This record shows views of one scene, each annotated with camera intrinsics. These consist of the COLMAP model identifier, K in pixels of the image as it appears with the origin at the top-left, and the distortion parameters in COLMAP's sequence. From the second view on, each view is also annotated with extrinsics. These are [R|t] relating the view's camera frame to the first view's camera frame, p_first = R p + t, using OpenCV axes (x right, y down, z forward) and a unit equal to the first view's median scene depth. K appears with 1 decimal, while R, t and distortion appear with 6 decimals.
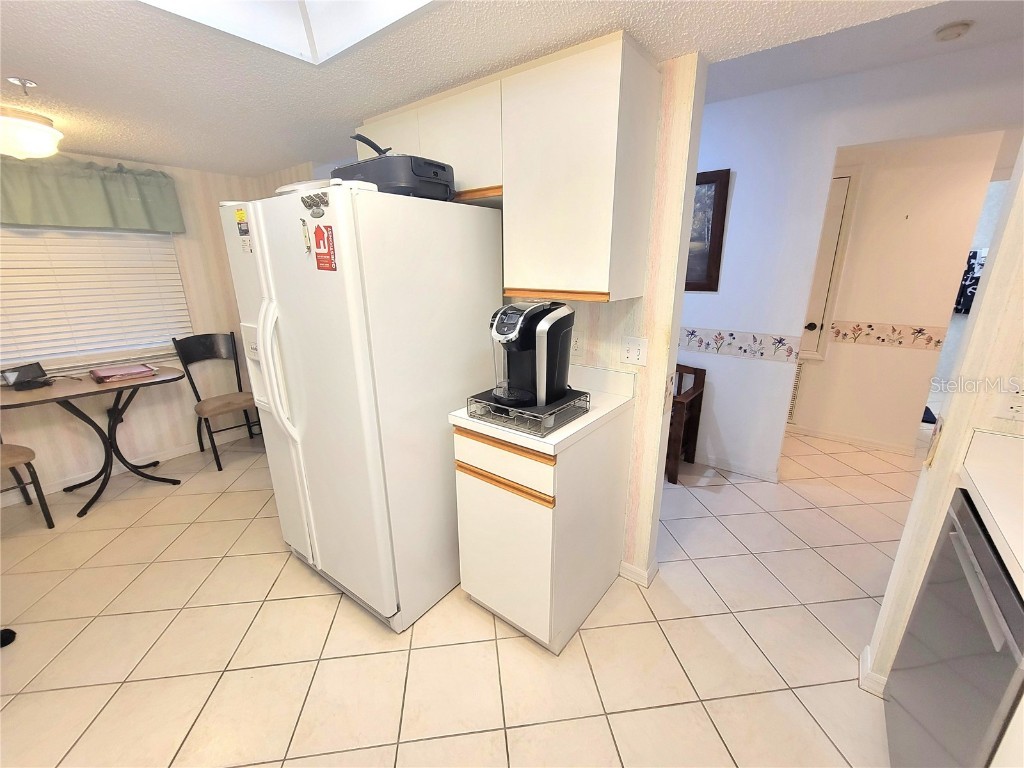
lens RADIAL K [[419.6, 0, 515.6], [0, 419.6, 386.0], [0, 0, 1]] dist [-0.001618, 0.000658]
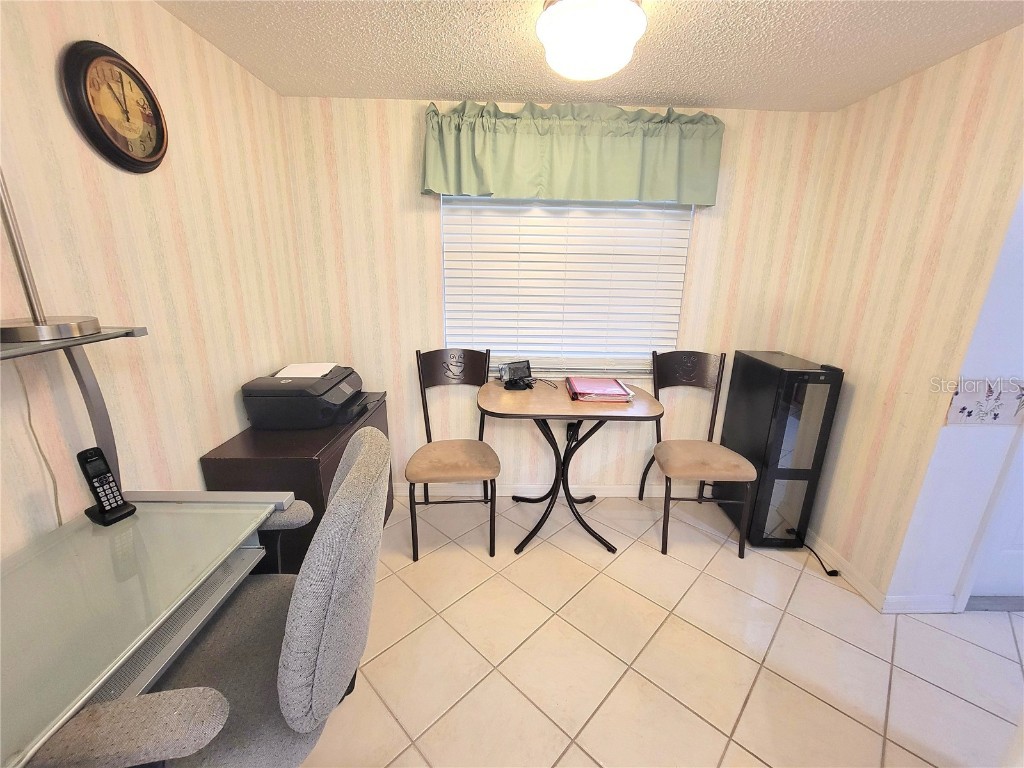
lens RADIAL K [[419.6, 0, 515.6], [0, 419.6, 386.0], [0, 0, 1]] dist [-0.001618, 0.000658]
pose [[0.629644, 0.234307, -0.740708, -0.453333], [-0.239258, 0.965577, 0.102057, -0.080079], [0.739124, 0.112961, 0.664030, 0.370354]]
